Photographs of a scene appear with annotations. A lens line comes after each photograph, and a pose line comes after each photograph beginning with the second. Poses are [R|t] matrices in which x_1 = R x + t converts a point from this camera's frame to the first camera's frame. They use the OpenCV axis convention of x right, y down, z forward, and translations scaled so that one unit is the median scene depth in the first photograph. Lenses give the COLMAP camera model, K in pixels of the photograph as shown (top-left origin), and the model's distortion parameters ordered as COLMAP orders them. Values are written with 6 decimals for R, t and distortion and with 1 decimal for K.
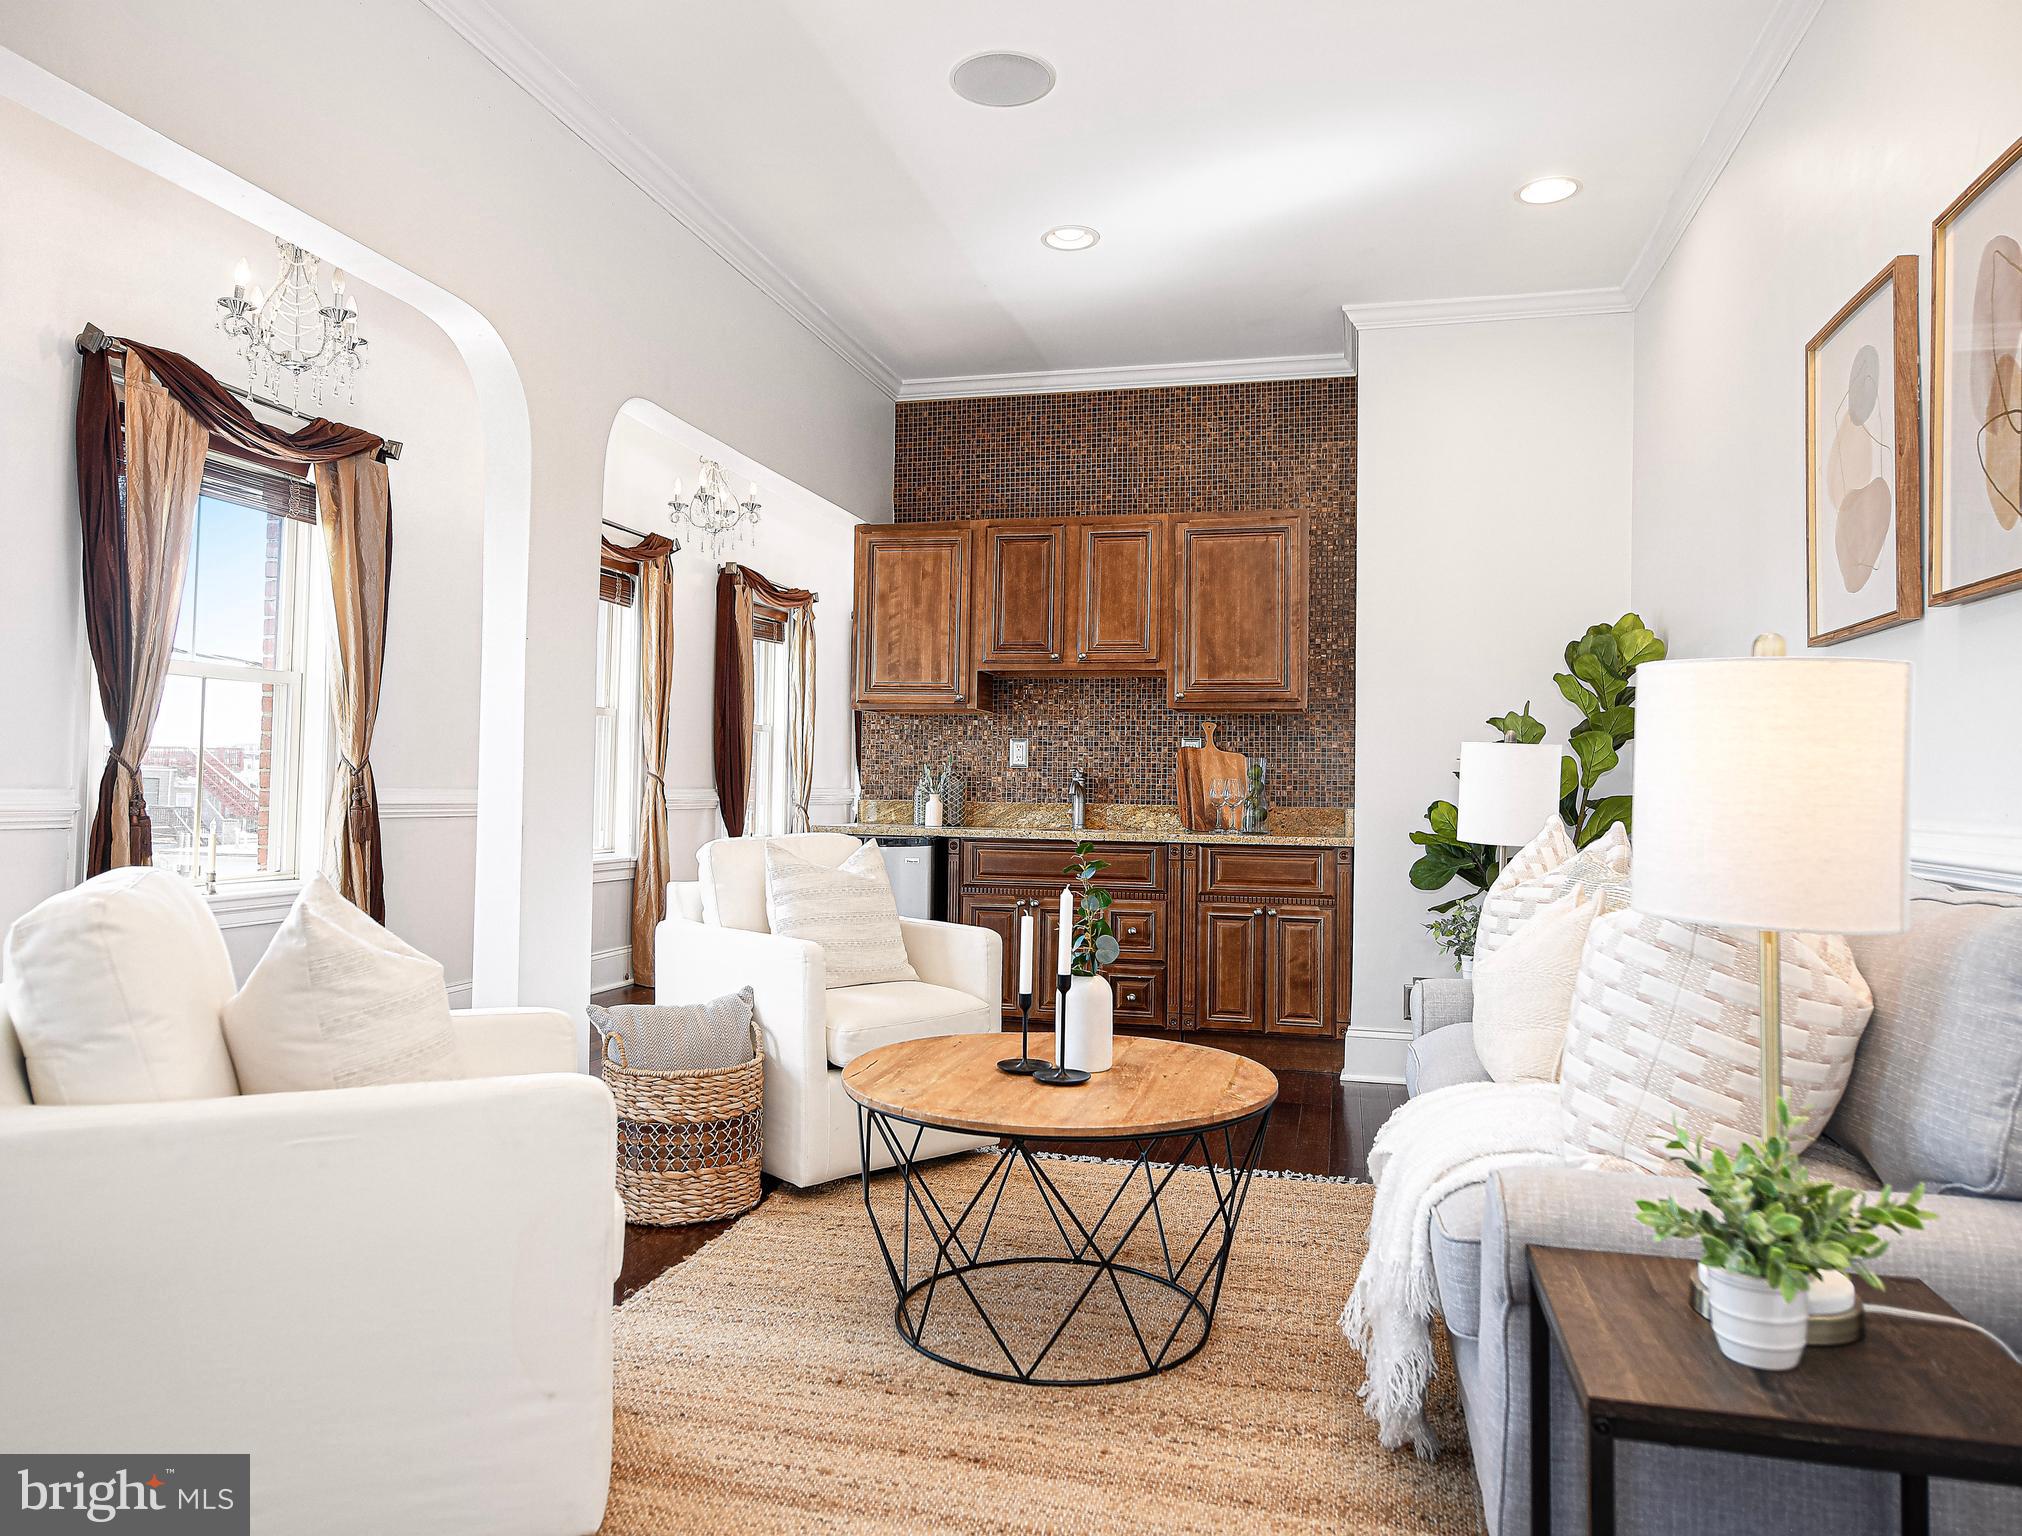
lens RADIAL K [[1360.6, 0, 1011.0], [0, 1360.6, 768.0], [0, 0, 1]] dist [-0.001265, 0.000171]
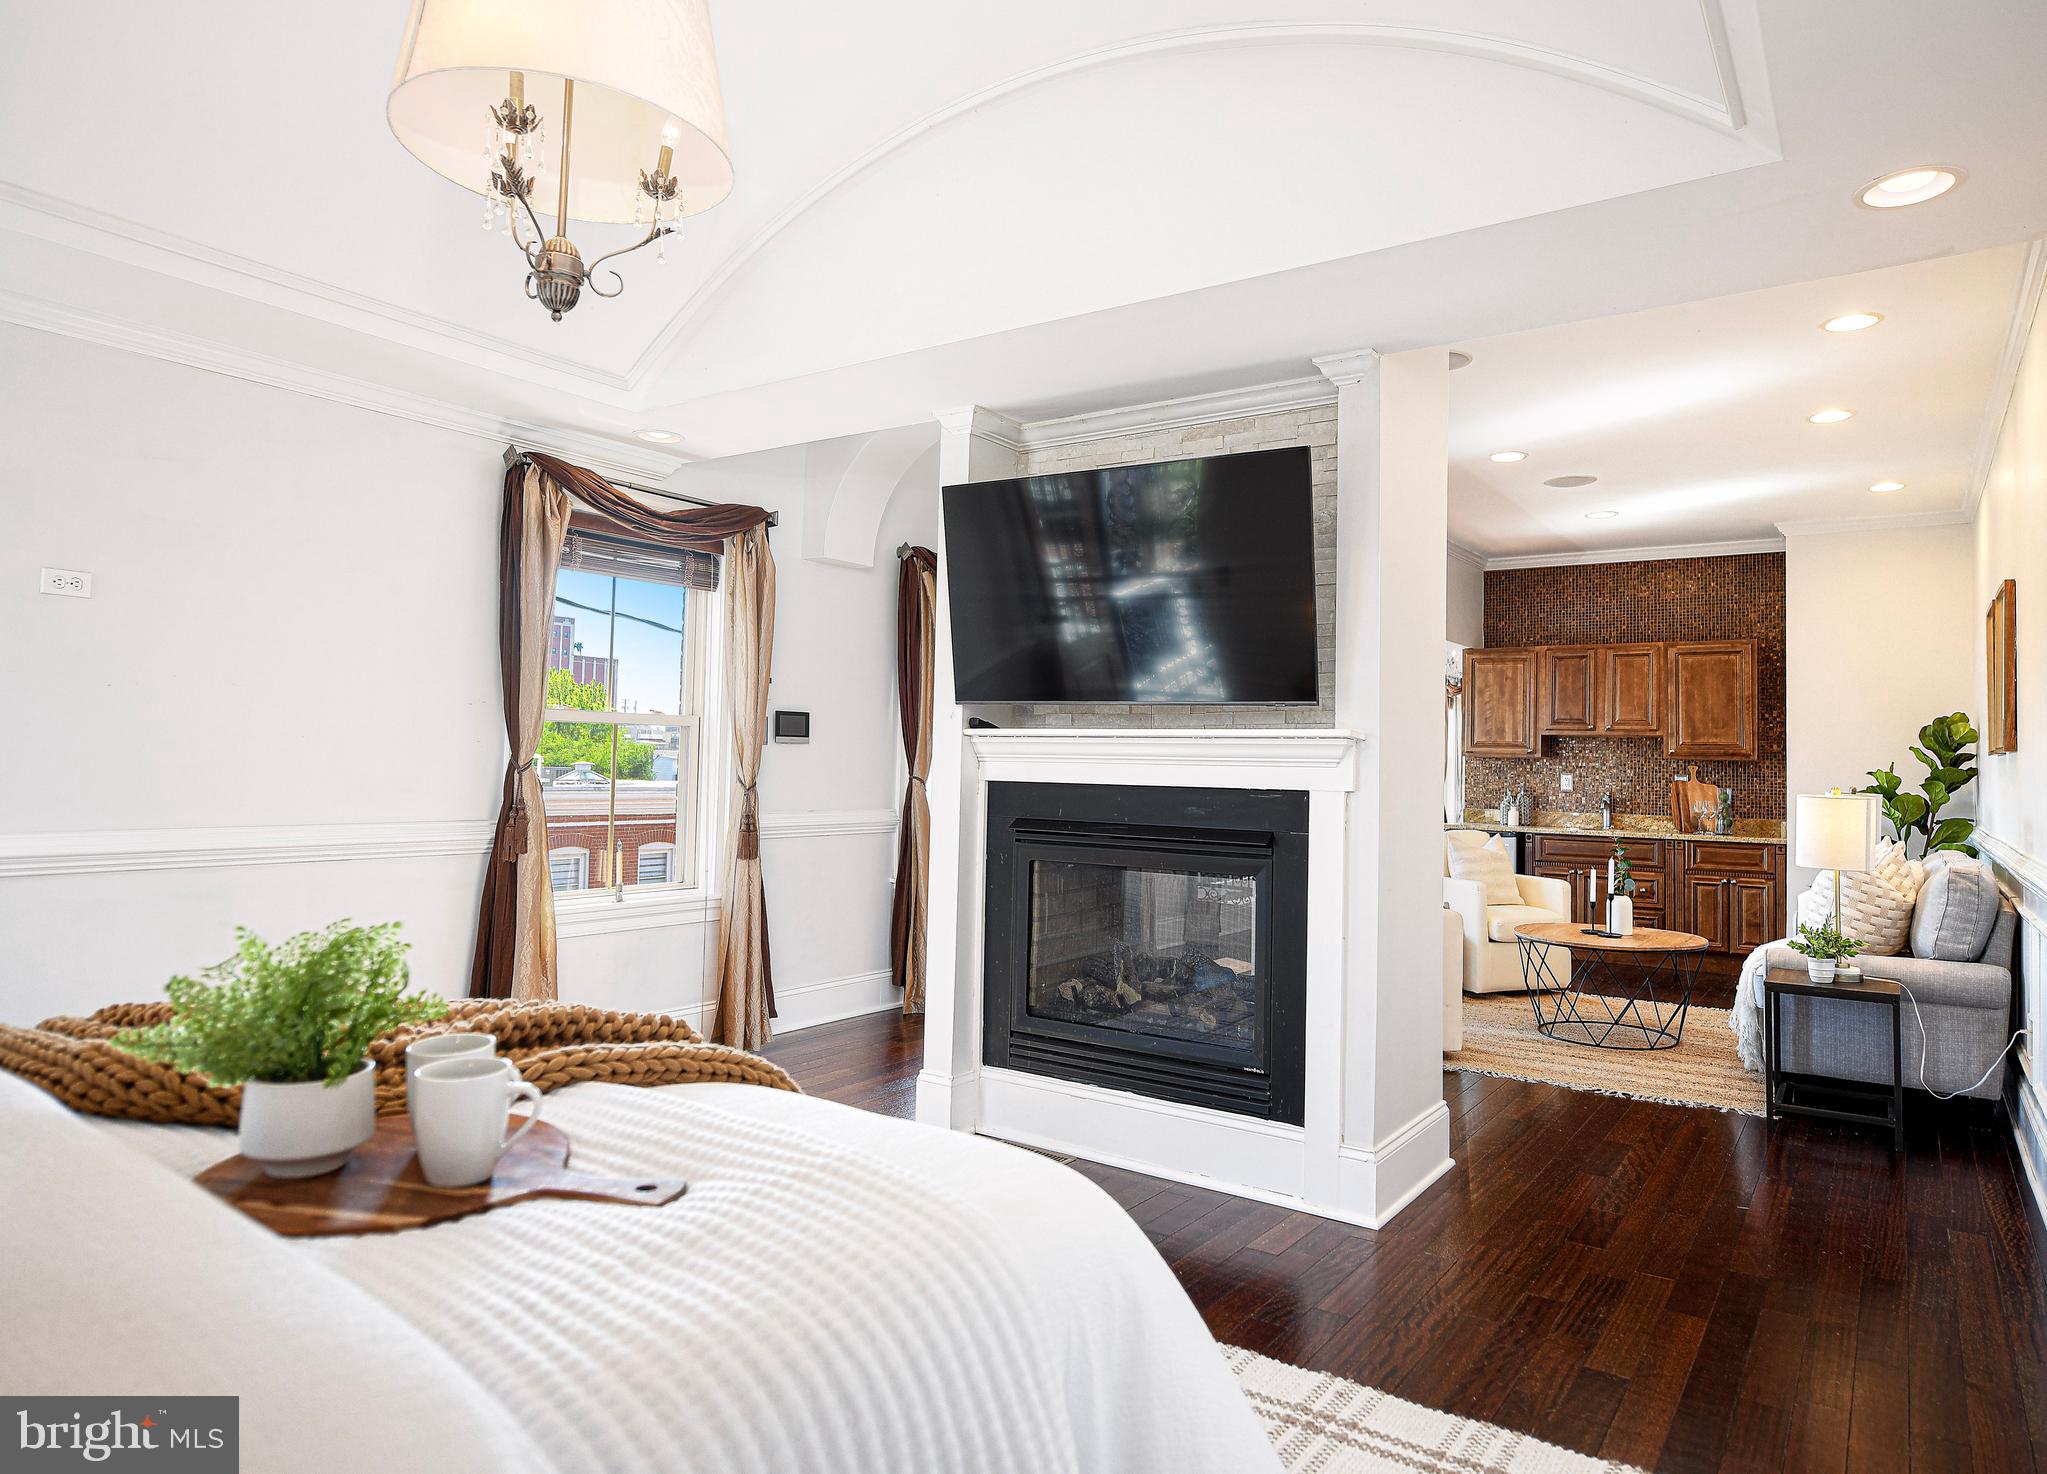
lens RADIAL K [[1295.2, 0, 1031.1], [0, 1295.2, 707.6], [0, 0, 1]] dist [-0.003559, 0.000482]
pose [[0.938087, -0.009468, -0.346269, -0.063479], [-0.003024, 0.999364, -0.035519, -0.046961], [0.346386, 0.034367, 0.937462, -0.758808]]
